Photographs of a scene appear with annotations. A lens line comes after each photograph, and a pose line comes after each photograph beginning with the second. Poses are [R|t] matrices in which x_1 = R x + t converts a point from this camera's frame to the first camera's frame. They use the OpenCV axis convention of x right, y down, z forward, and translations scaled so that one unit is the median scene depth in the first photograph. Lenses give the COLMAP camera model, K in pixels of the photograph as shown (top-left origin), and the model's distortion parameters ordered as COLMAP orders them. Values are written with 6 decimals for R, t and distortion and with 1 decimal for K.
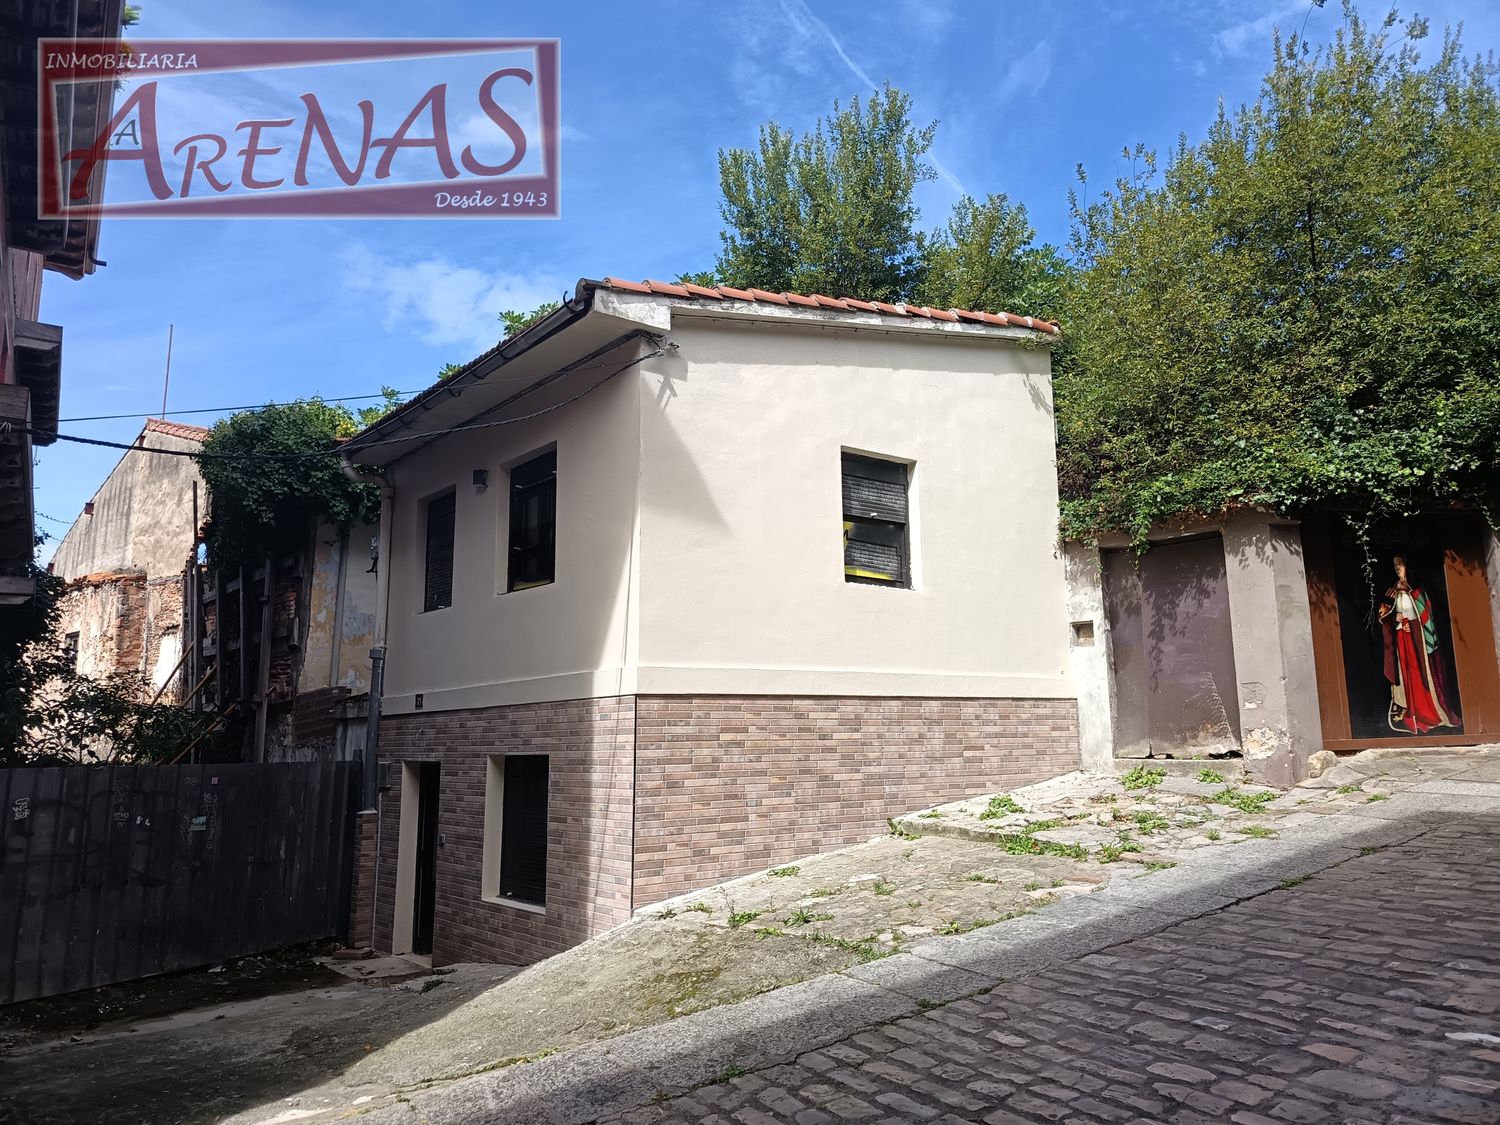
lens RADIAL K [[1023.5, 0, 743.5], [0, 1023.5, 554.6], [0, 0, 1]] dist [0.015027, -0.013255]
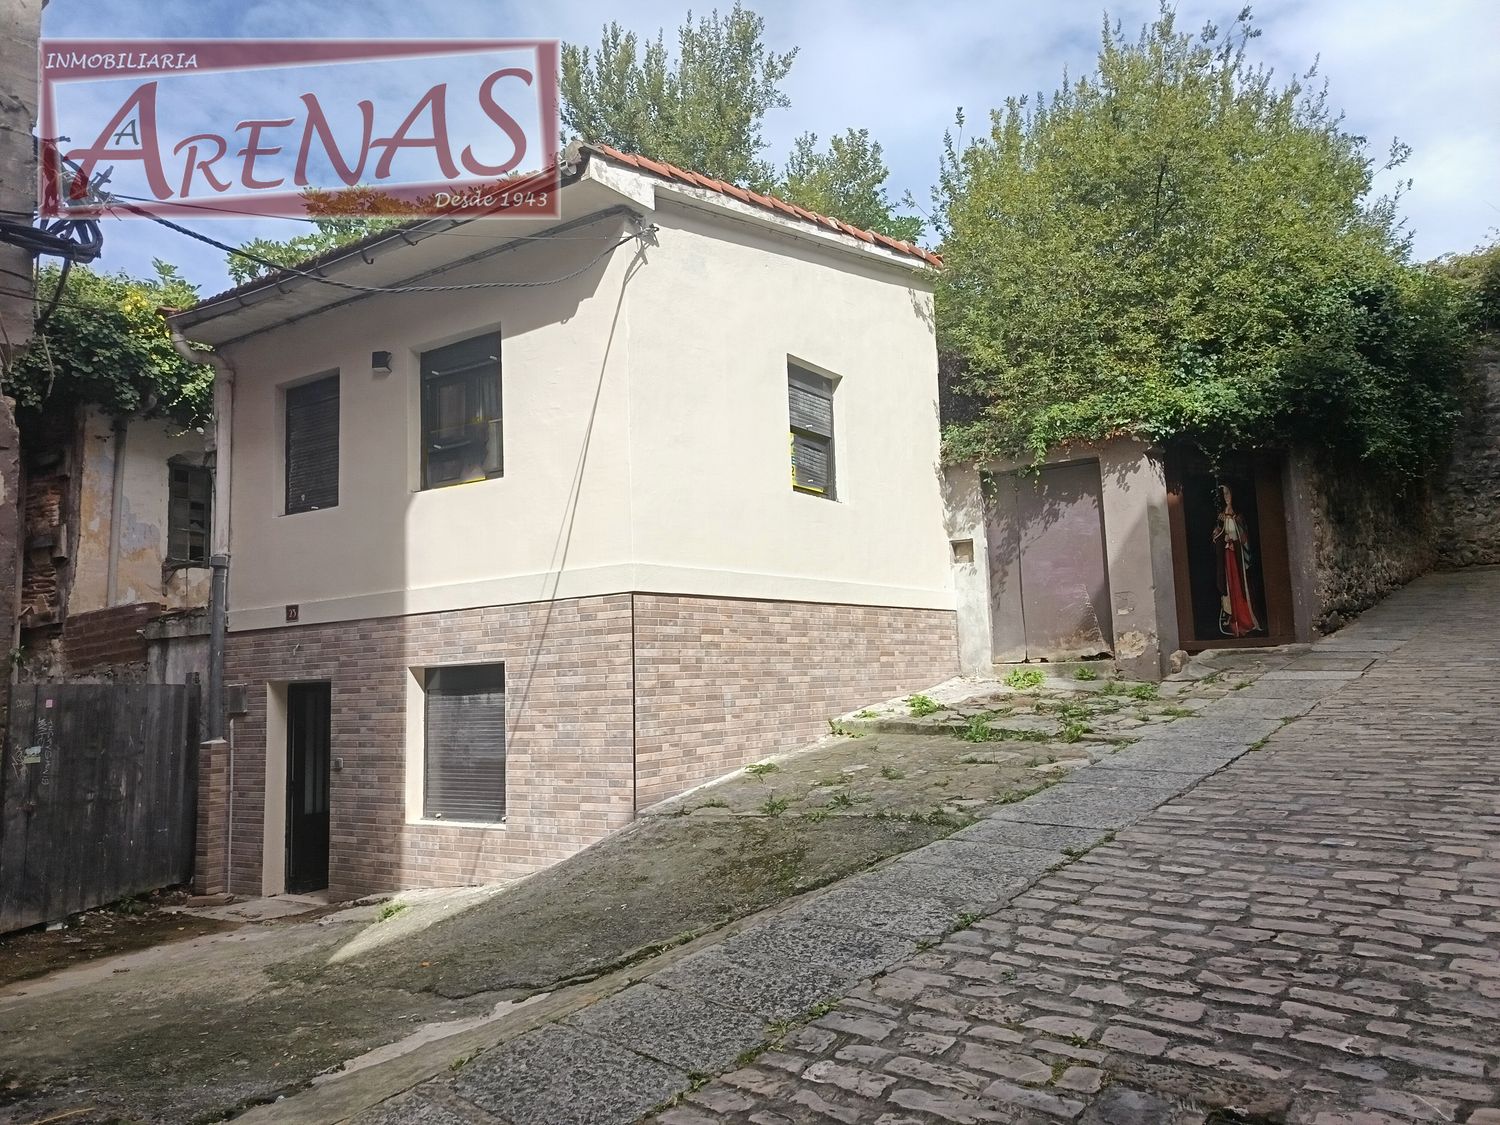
lens RADIAL K [[1023.5, 0, 747.7], [0, 1023.5, 557.6], [0, 0, 1]] dist [0.015027, -0.013255]
pose [[0.952791, 0.016861, 0.303159, -0.230837], [-0.032336, 0.998413, 0.046098, 0.046062], [-0.301901, -0.053725, 0.951824, 0.049567]]
